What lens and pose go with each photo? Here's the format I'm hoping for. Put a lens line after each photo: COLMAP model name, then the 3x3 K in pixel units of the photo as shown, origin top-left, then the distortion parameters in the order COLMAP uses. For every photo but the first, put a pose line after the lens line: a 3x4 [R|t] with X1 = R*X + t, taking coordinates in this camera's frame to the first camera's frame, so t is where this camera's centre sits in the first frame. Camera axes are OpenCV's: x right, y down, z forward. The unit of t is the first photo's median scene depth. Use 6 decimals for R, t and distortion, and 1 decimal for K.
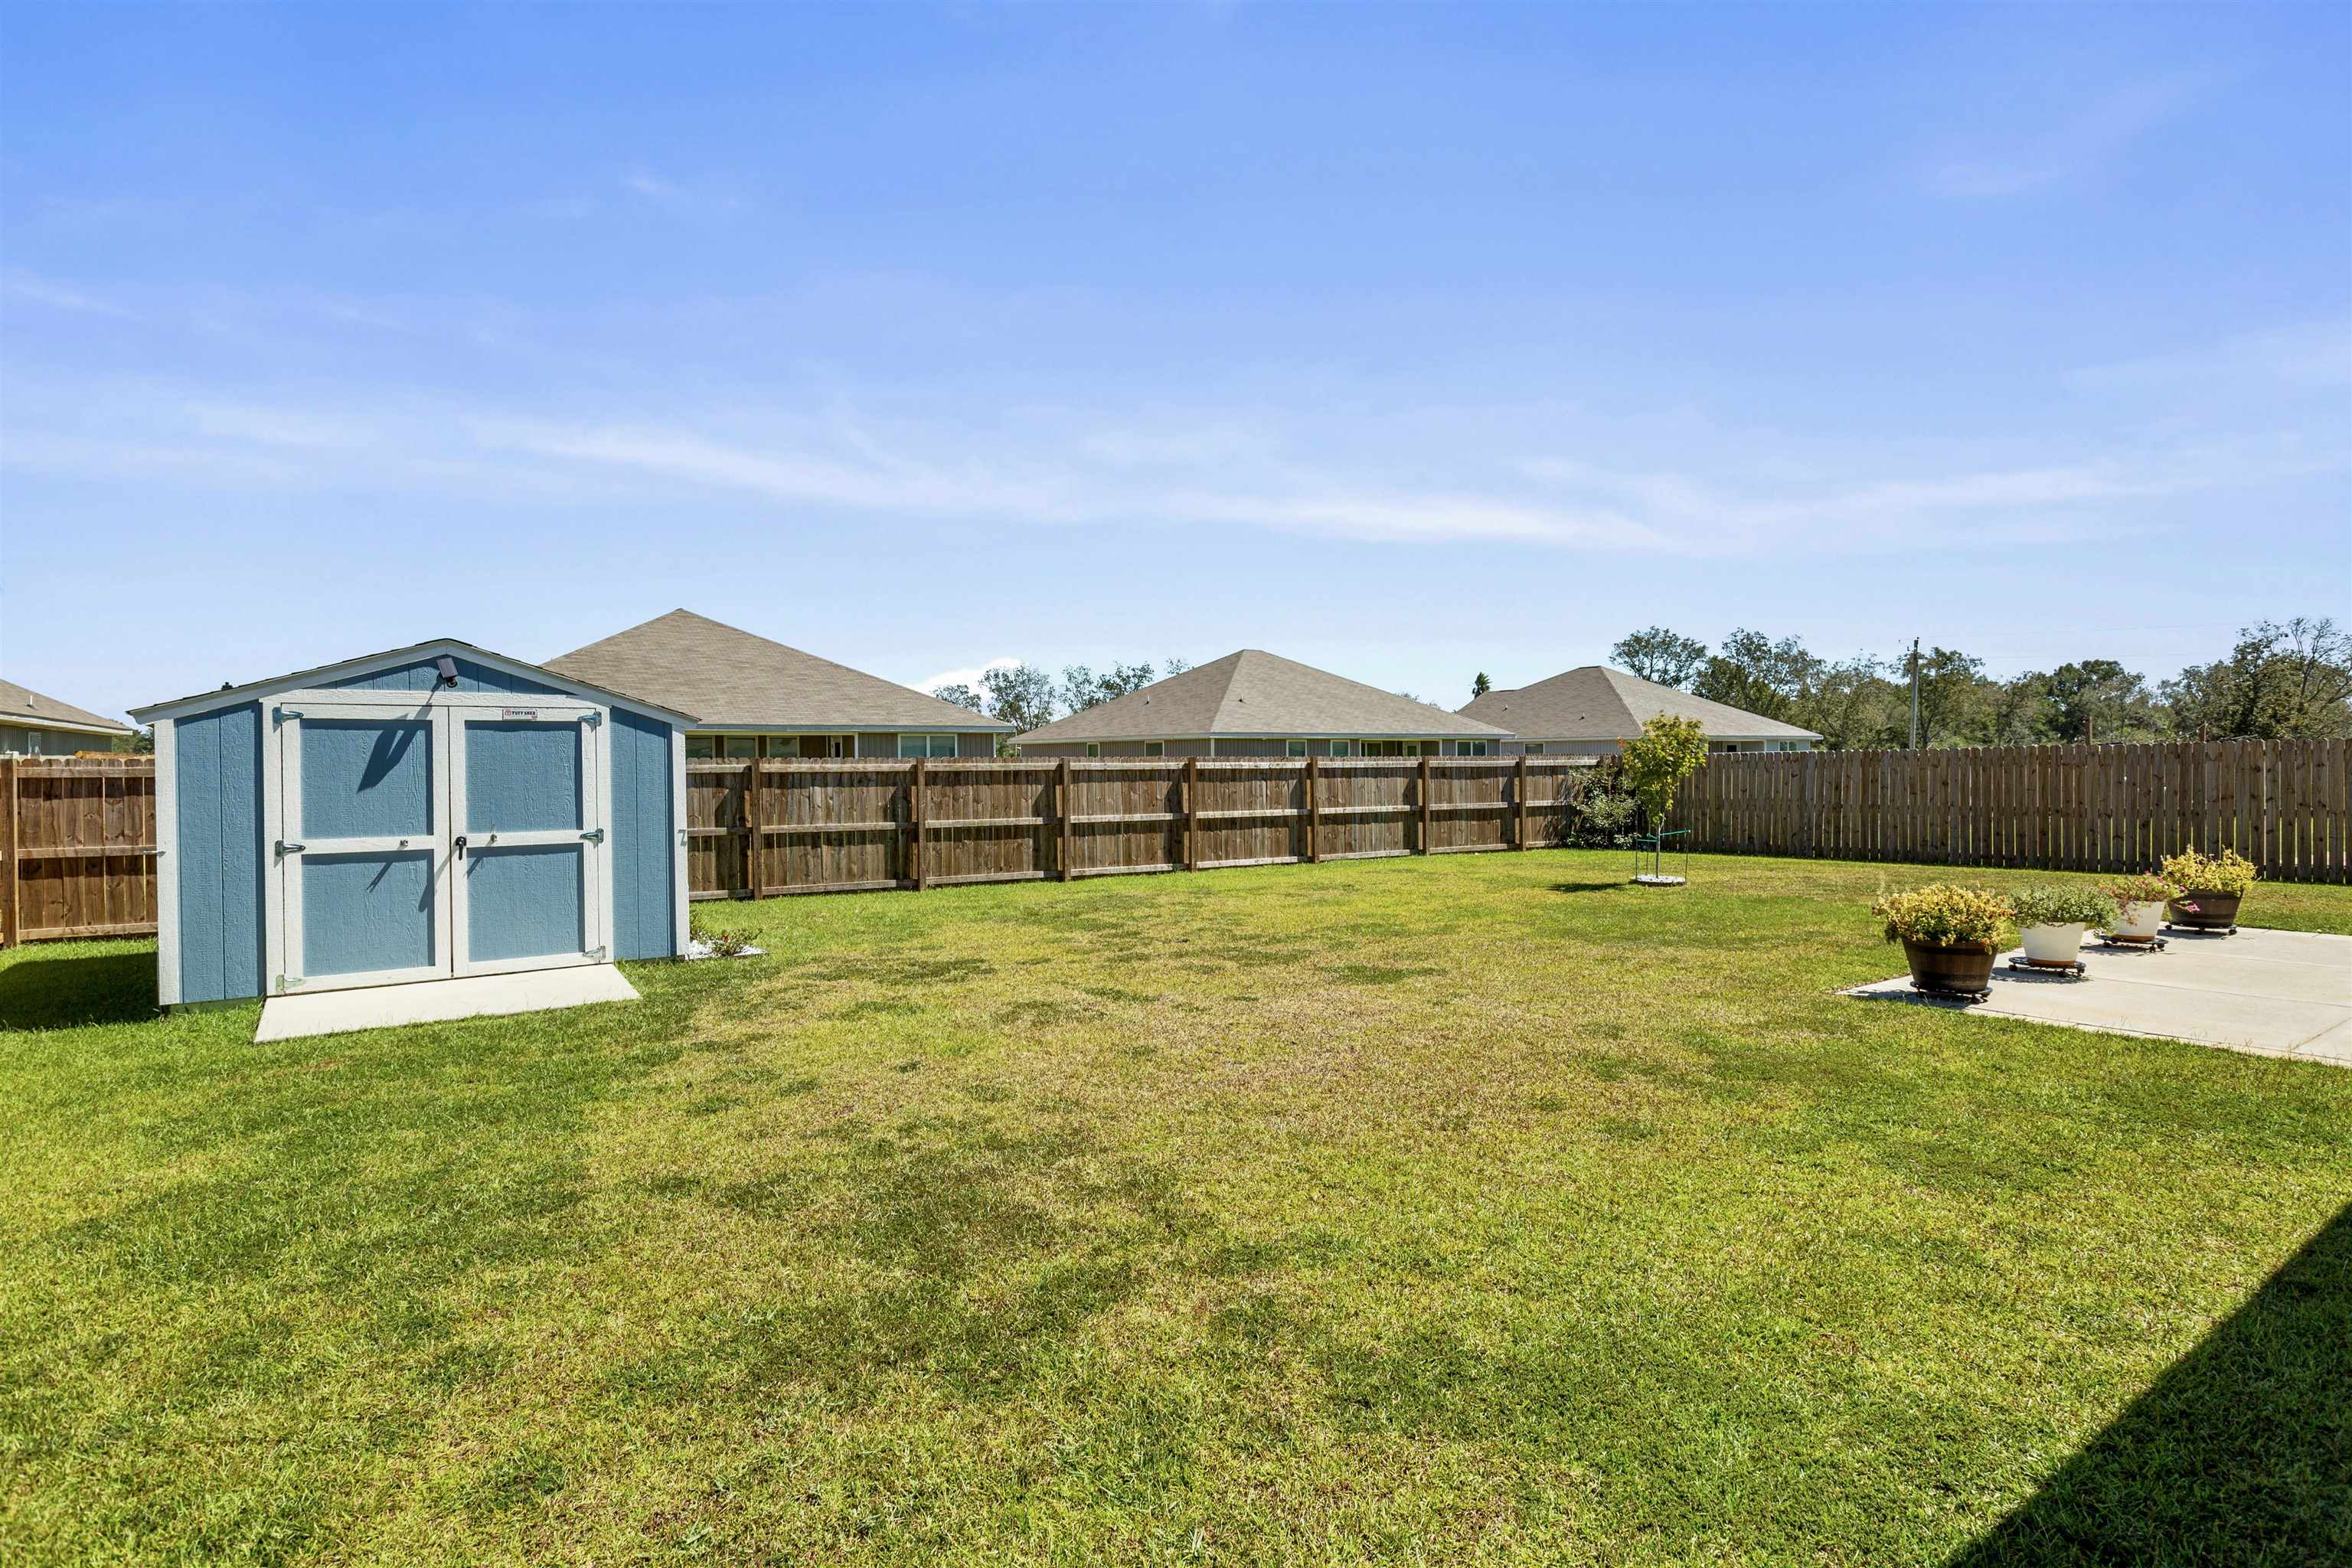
lens RADIAL K [[1151.3, 0, 1178.3], [0, 1151.3, 776.2], [0, 0, 1]] dist [-0.003251, -0.000324]
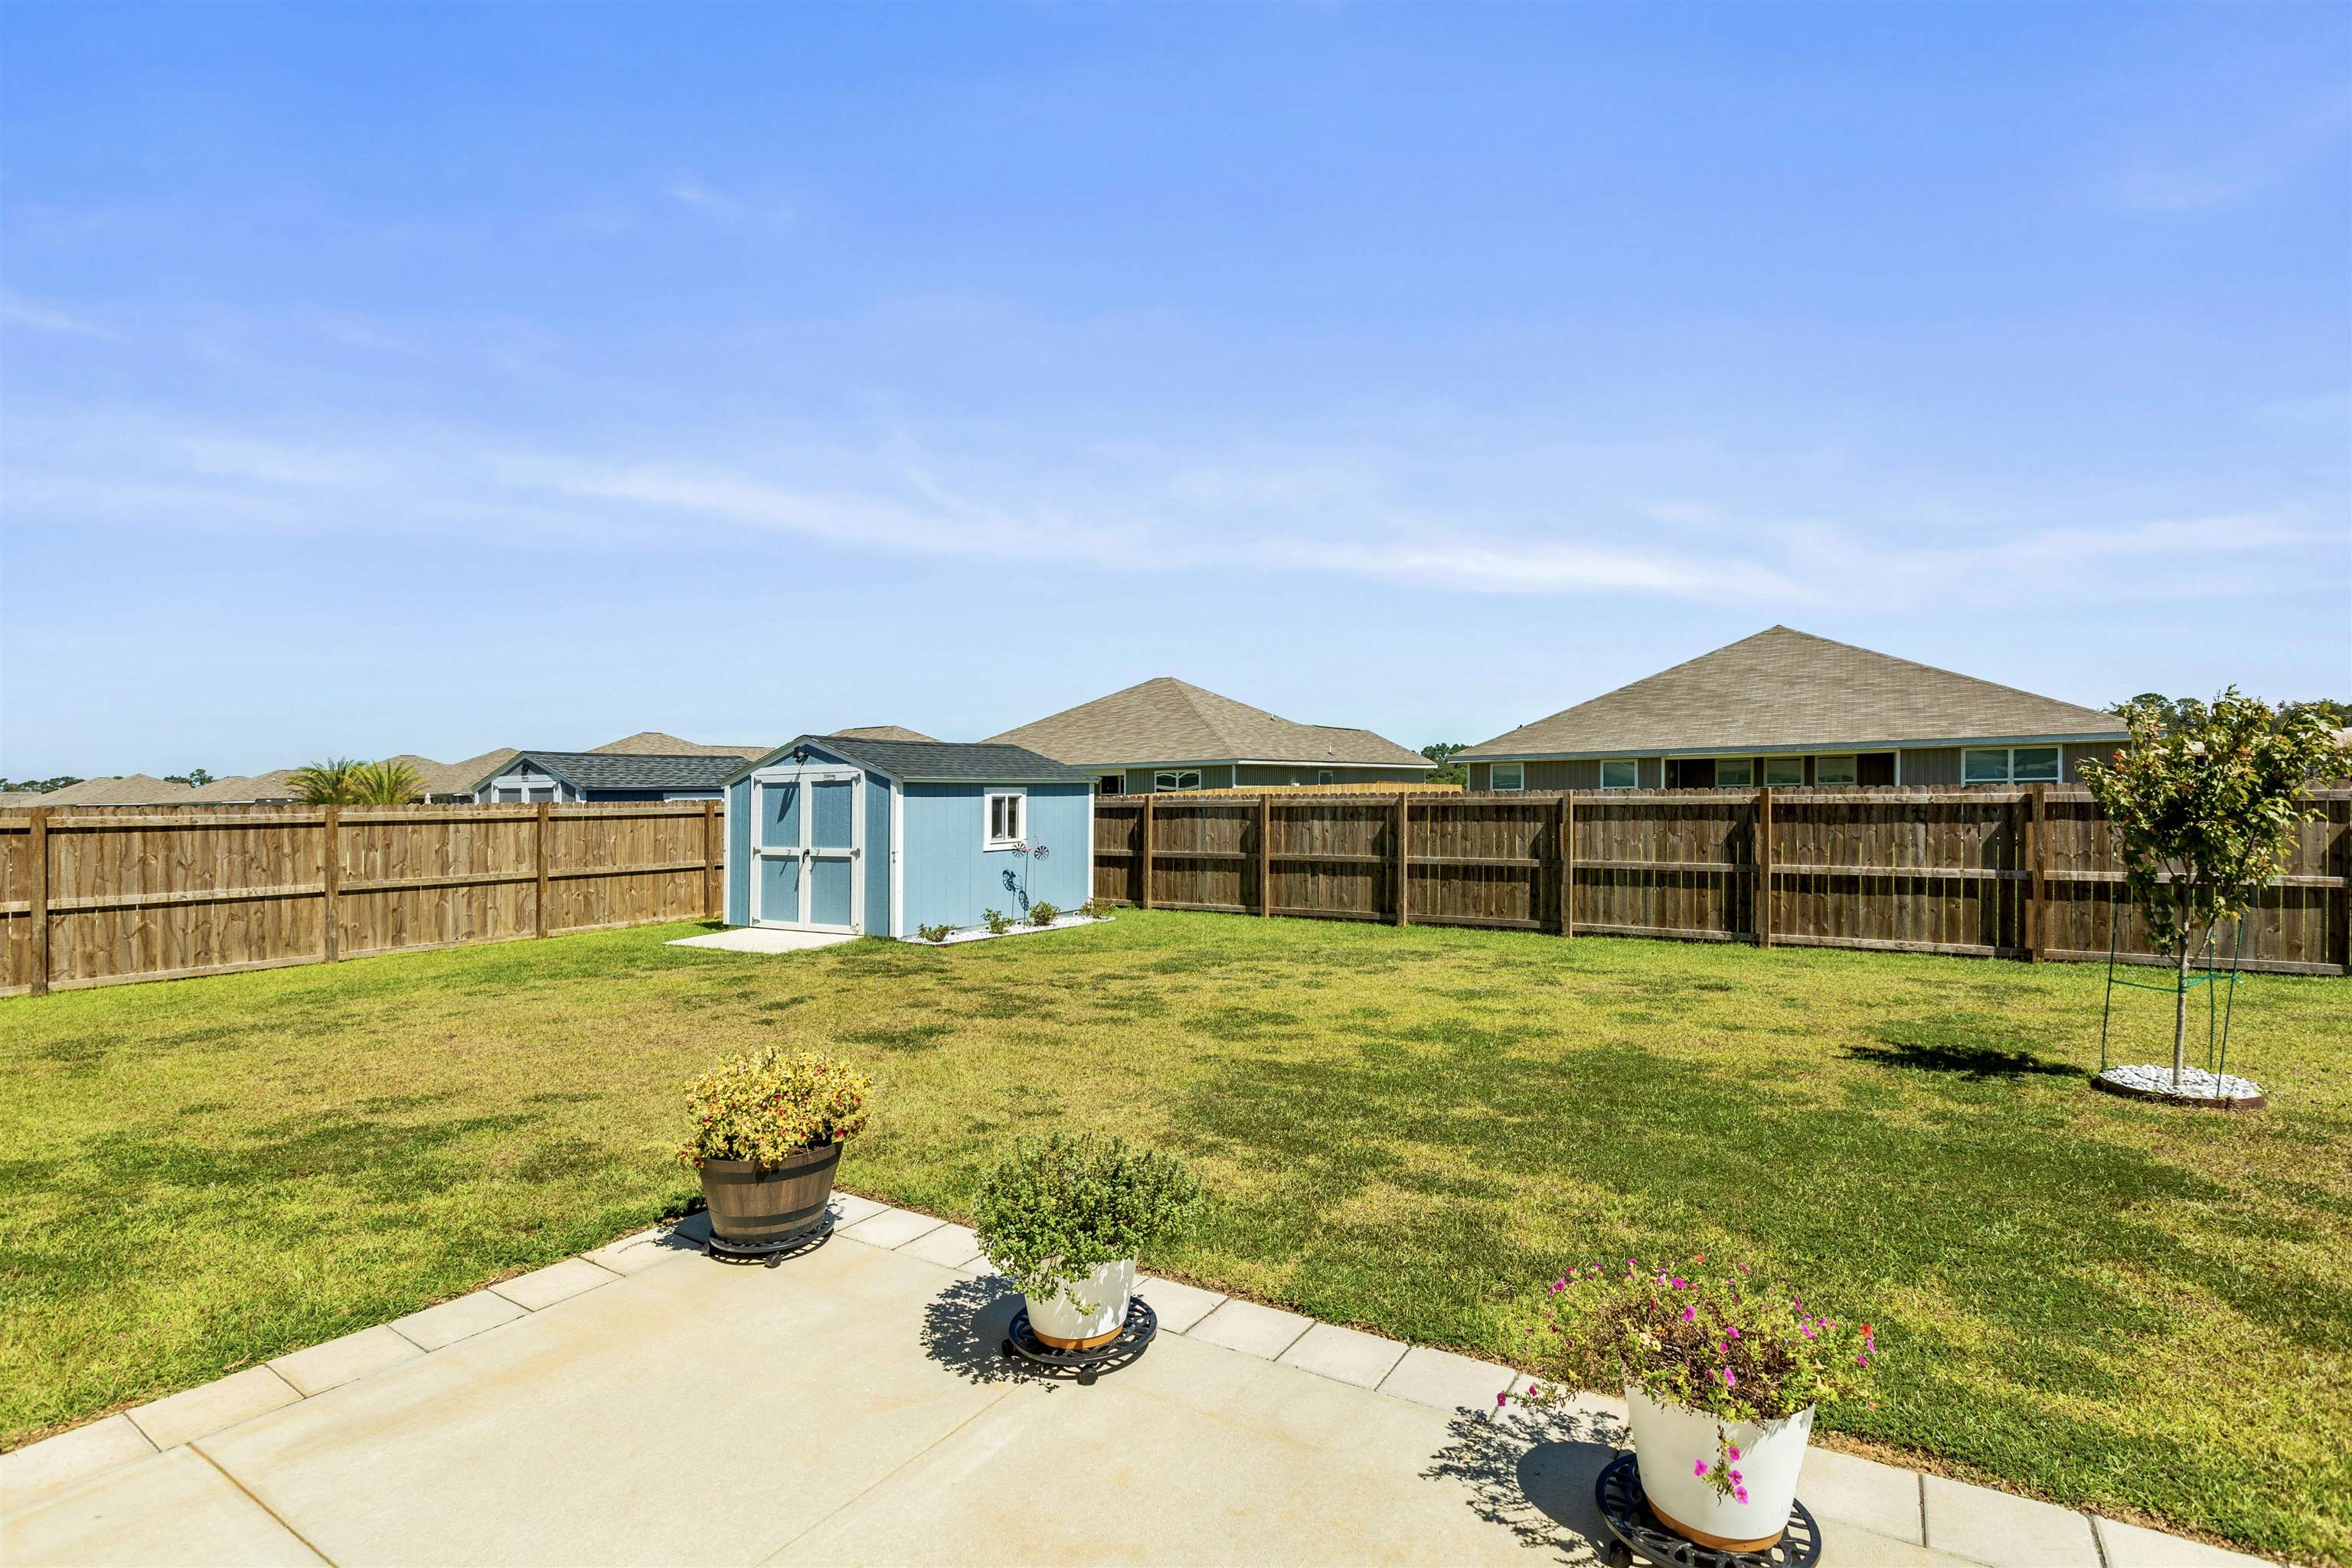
lens RADIAL K [[1132.3, 0, 1175.1], [0, 1132.3, 784.1], [0, 0, 1]] dist [0.005142, -0.001534]
pose [[0.383813, -0.009466, -0.923362, 0.561866], [0.002277, 0.999954, -0.009305, -0.013424], [0.923408, 0.001469, 0.383817, 0.415055]]
